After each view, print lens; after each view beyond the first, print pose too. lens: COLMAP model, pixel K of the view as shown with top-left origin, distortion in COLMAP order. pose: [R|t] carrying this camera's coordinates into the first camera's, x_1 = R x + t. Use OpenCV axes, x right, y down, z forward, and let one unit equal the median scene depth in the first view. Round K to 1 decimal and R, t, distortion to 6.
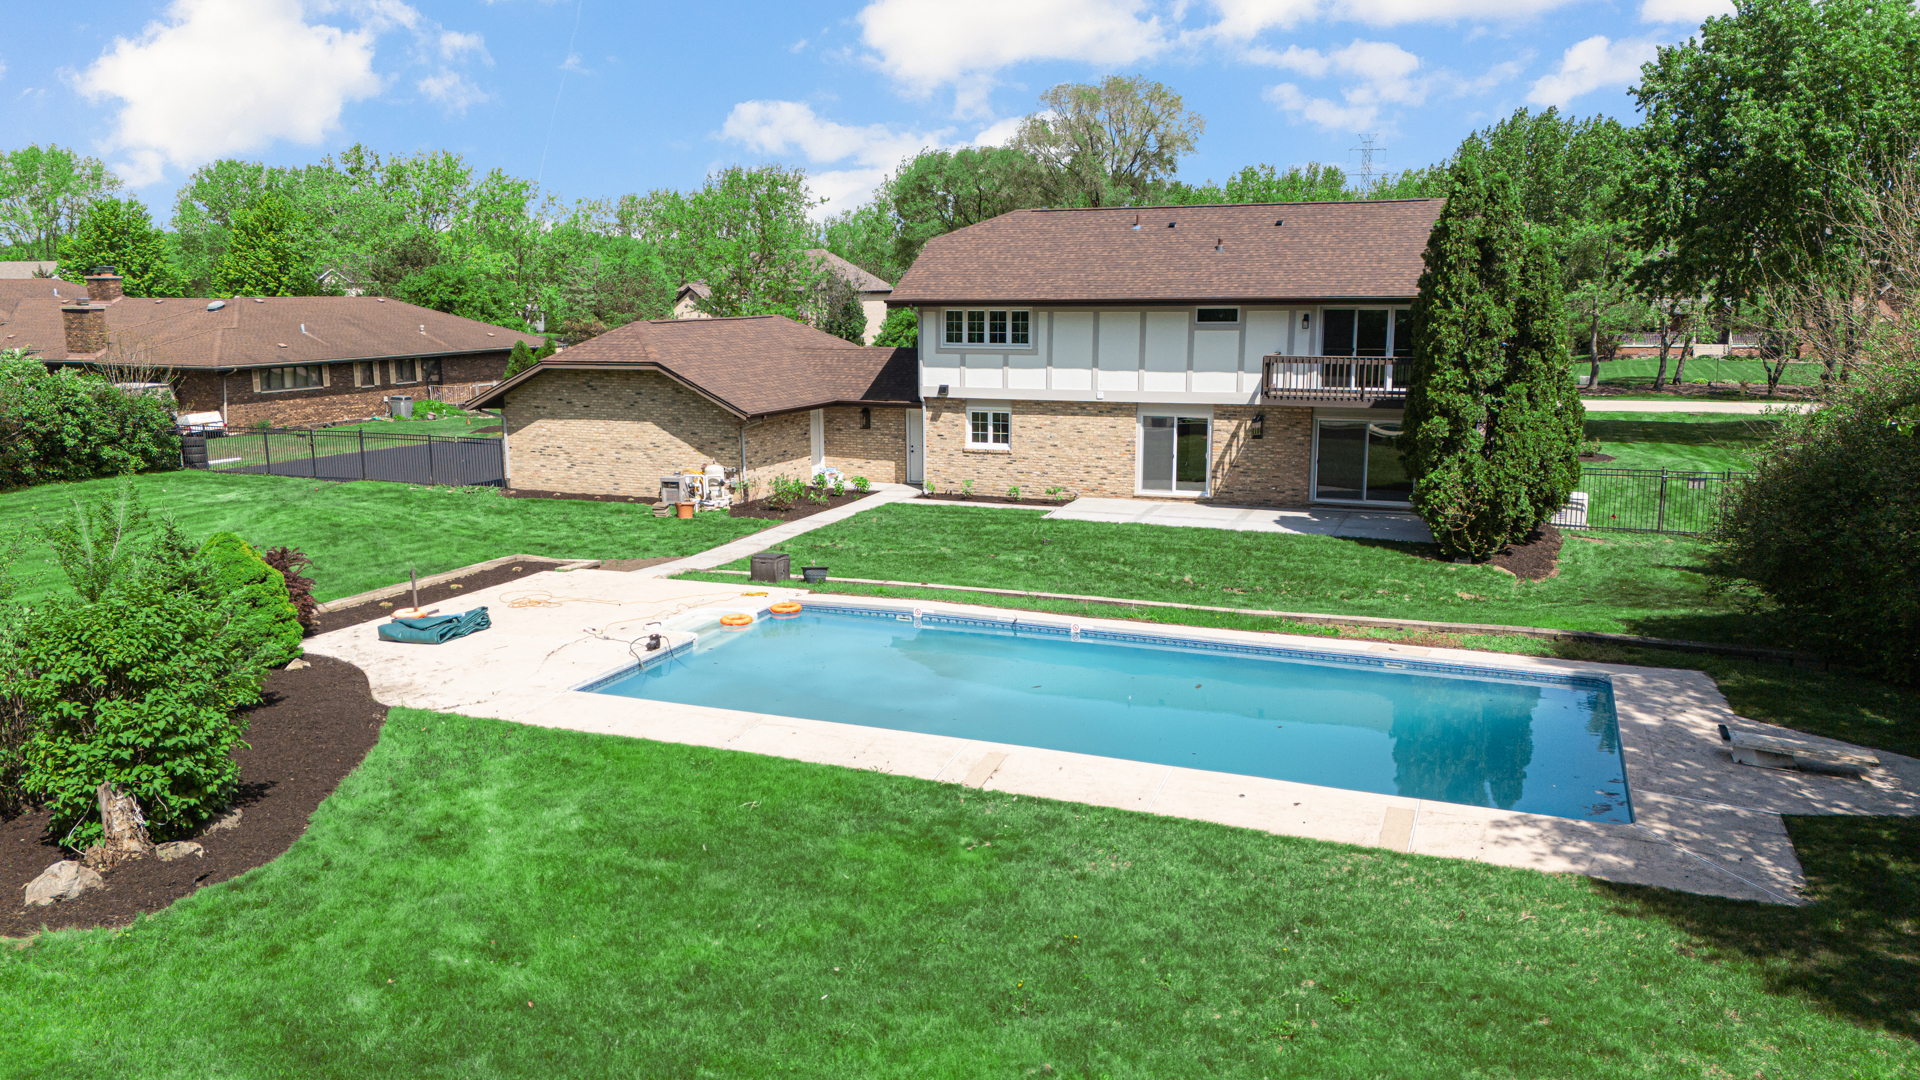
lens RADIAL K [[1377.1, 0, 946.3], [0, 1377.1, 542.2], [0, 0, 1]] dist [0.144964, -0.161319]
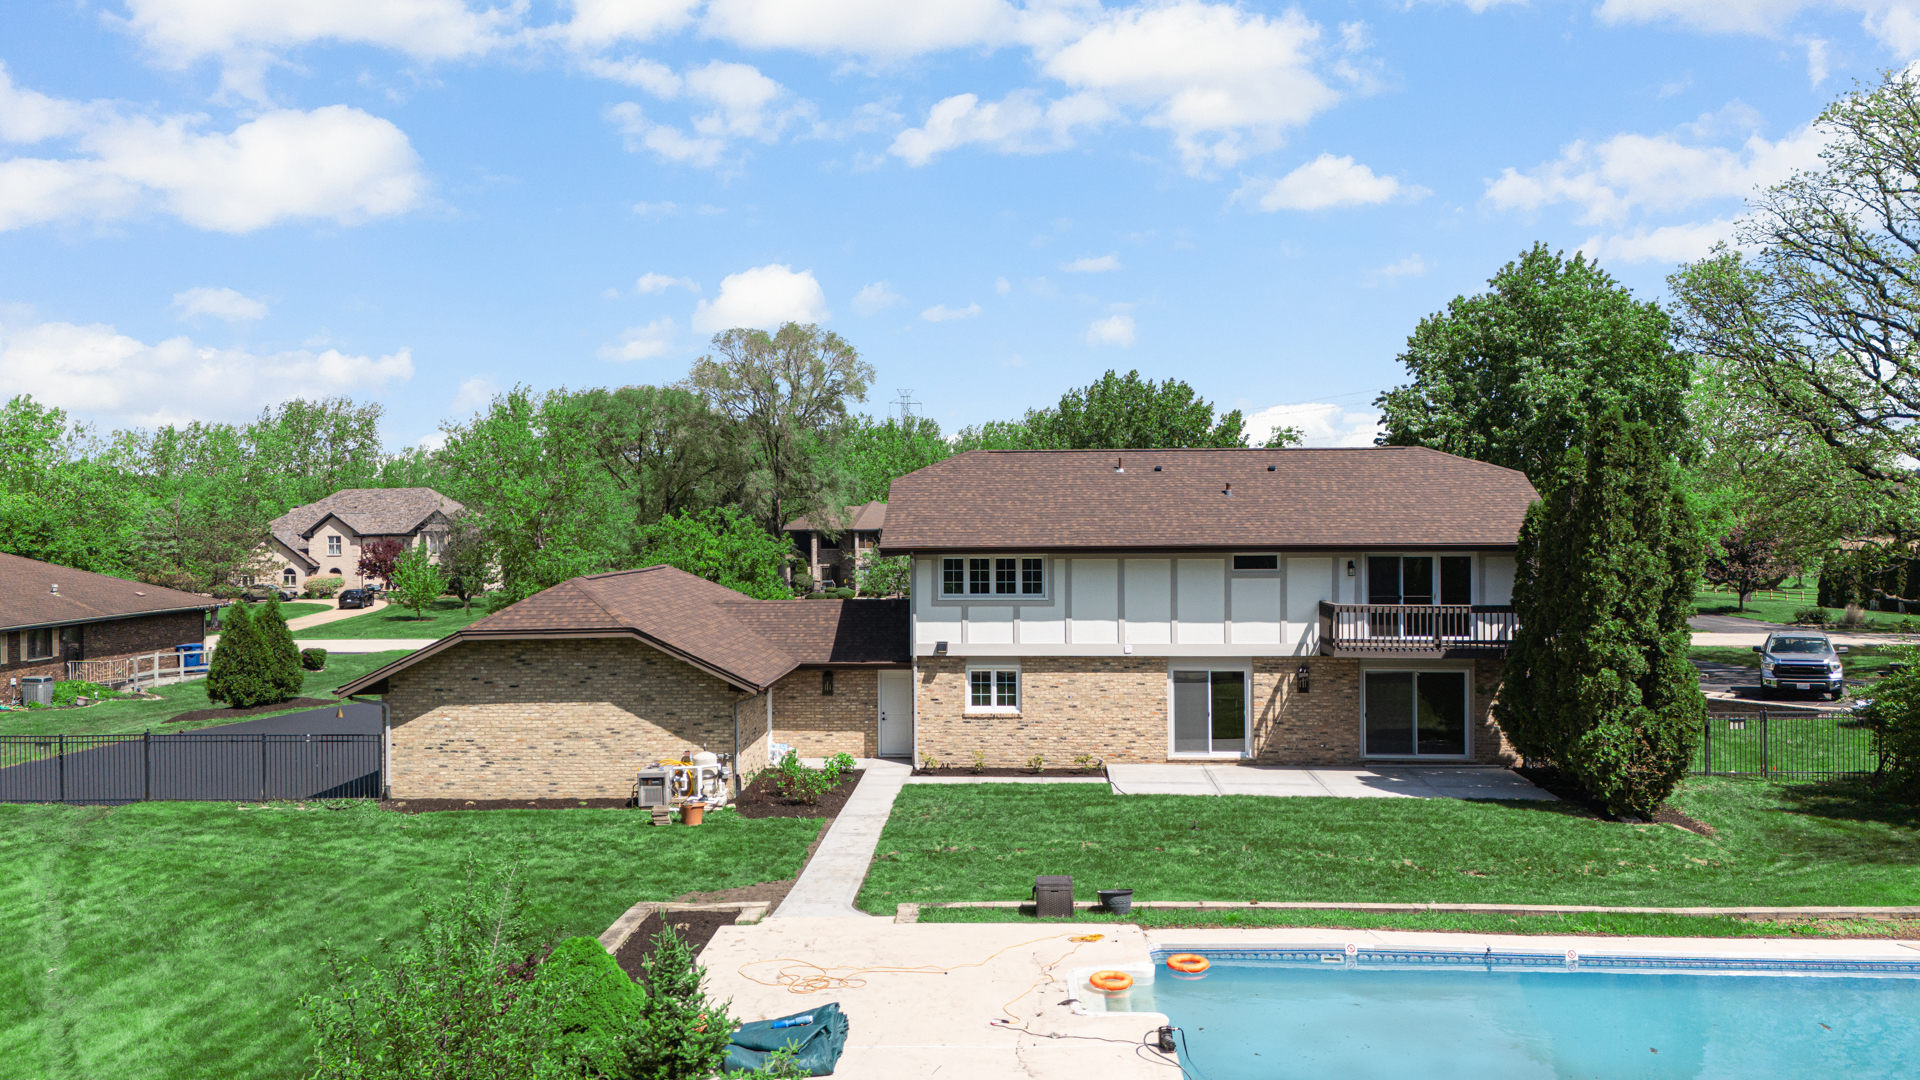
lens RADIAL K [[1400.1, 0, 959.6], [0, 1400.1, 532.0], [0, 0, 1]] dist [0.160765, -0.249945]
pose [[0.946956, -0.005119, 0.321323, -0.283654], [0.061693, 0.984172, -0.166133, -0.035188], [-0.315387, 0.177144, 0.932283, 0.160480]]
